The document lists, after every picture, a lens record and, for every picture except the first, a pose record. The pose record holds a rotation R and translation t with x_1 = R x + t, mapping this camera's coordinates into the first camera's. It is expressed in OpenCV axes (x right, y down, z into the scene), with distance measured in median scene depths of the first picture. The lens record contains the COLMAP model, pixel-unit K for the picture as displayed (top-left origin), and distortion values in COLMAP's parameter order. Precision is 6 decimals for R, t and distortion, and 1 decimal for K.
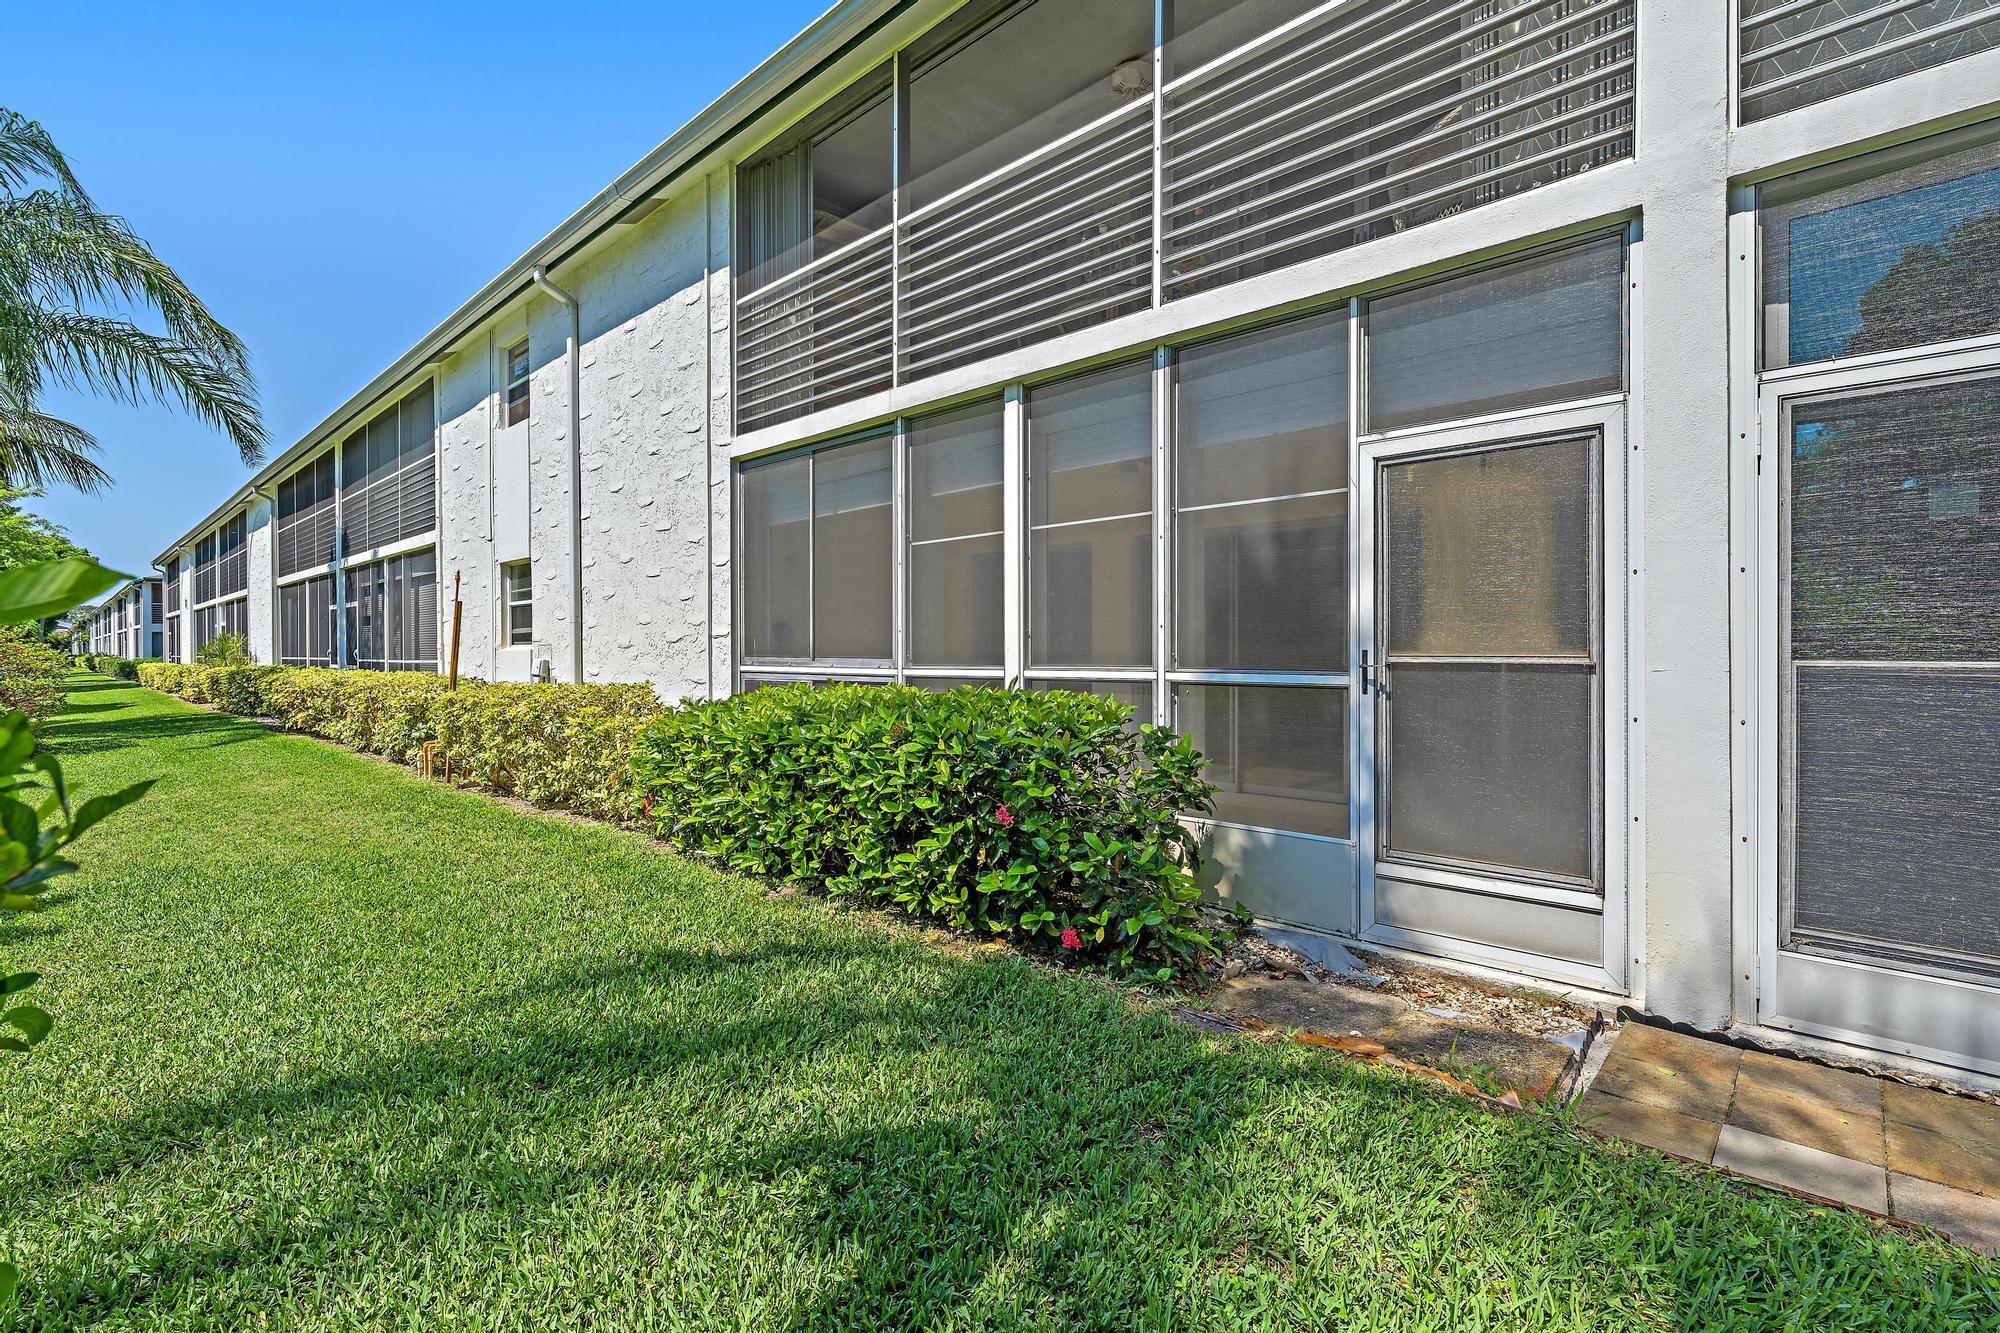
lens RADIAL K [[906.1, 0, 984.3], [0, 906.1, 653.7], [0, 0, 1]] dist [0.019175, 0.000131]
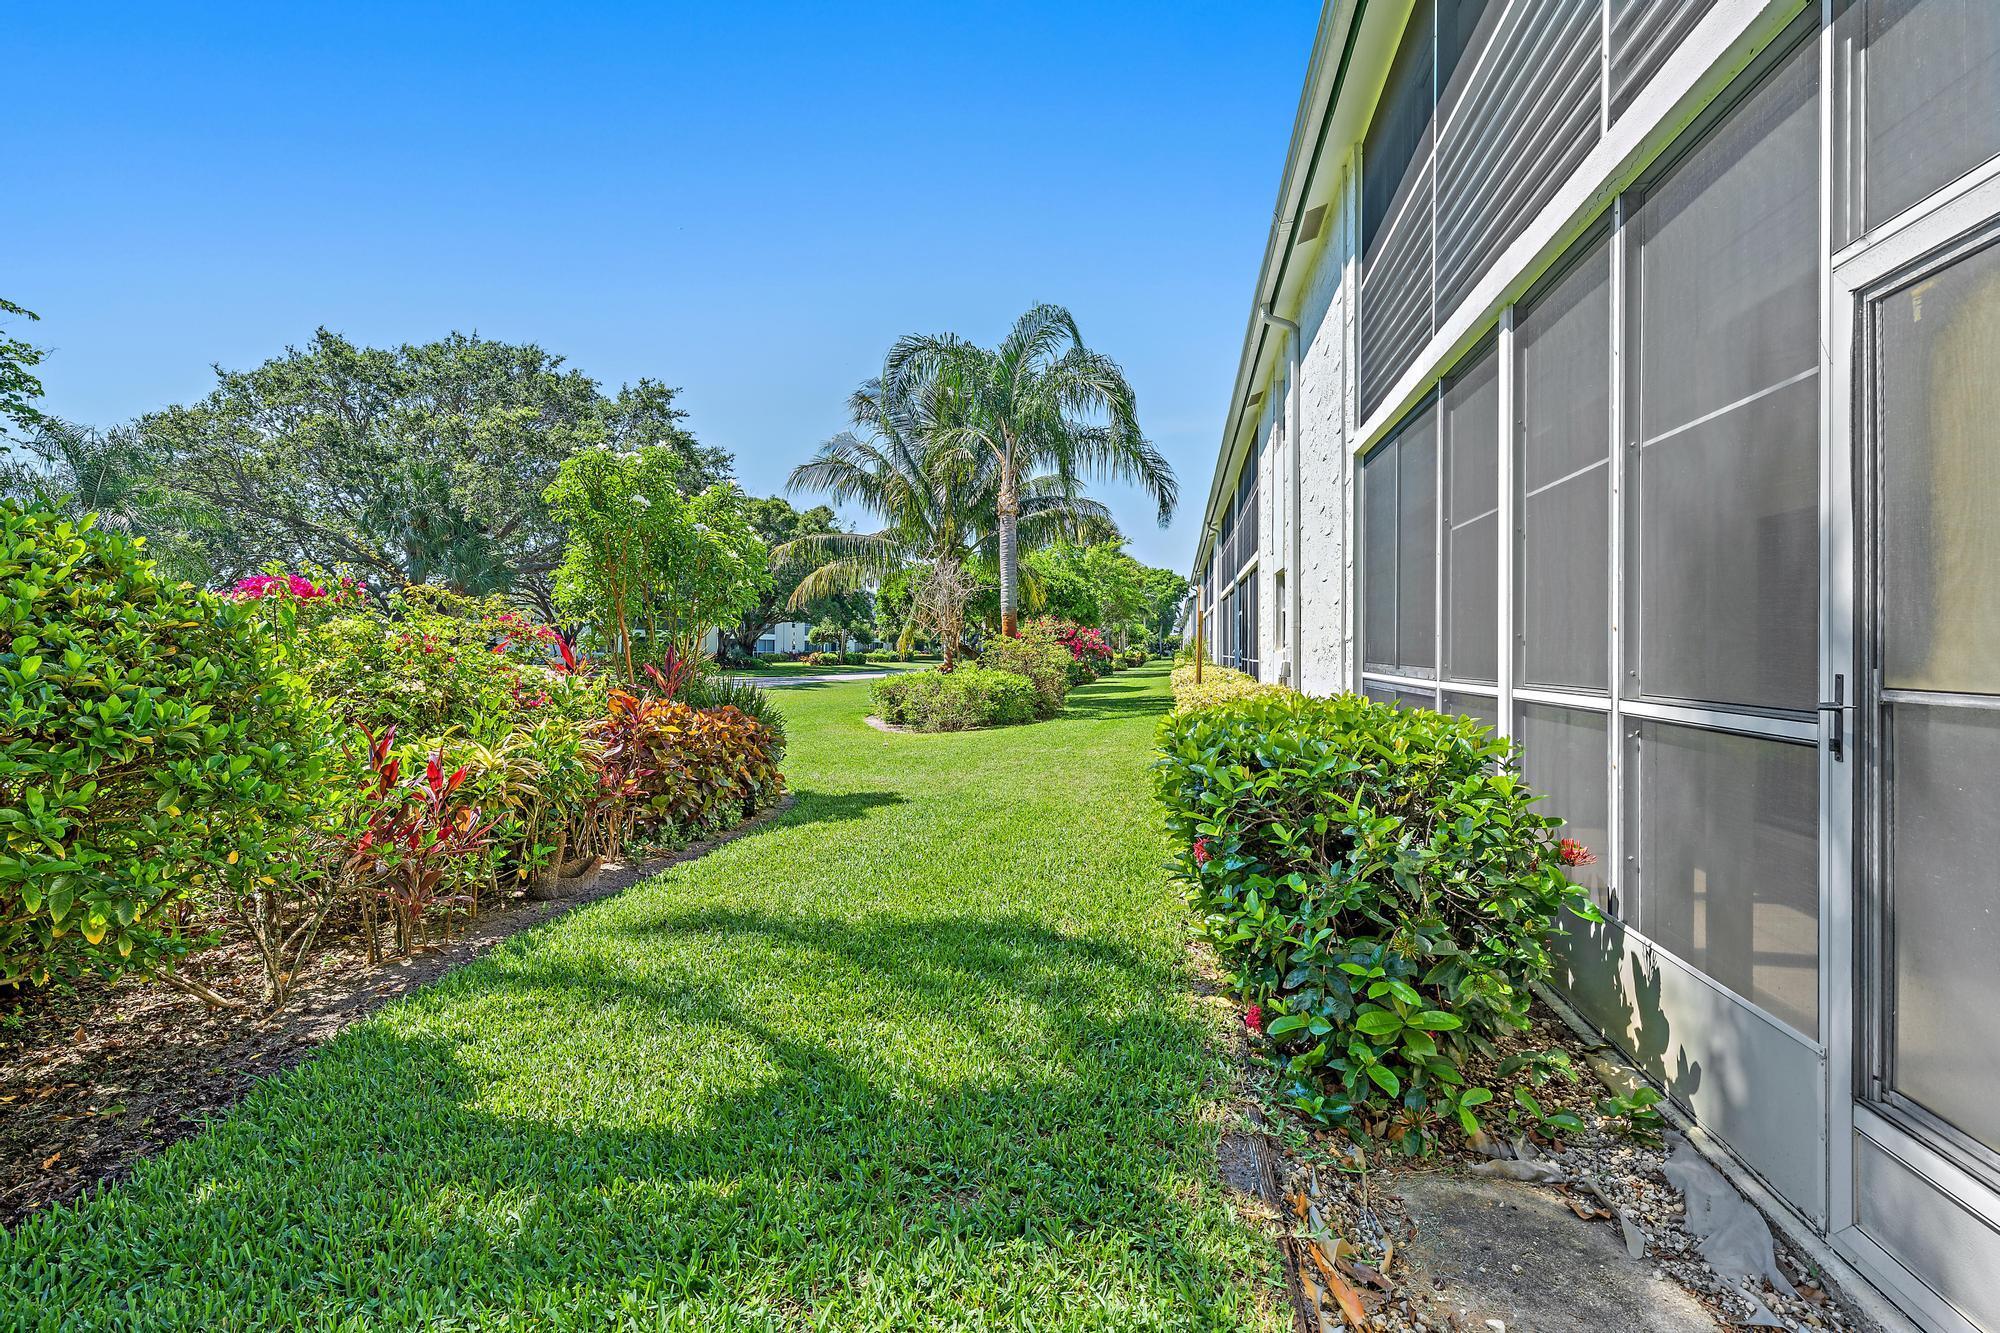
lens RADIAL K [[906.1, 0, 984.3], [0, 906.1, 653.7], [0, 0, 1]] dist [0.019175, 0.000131]
pose [[0.531068, 0.005973, -0.847308, 0.590591], [-0.009058, 0.999958, 0.001372, -0.011635], [0.847281, 0.006946, 0.531100, 0.320169]]
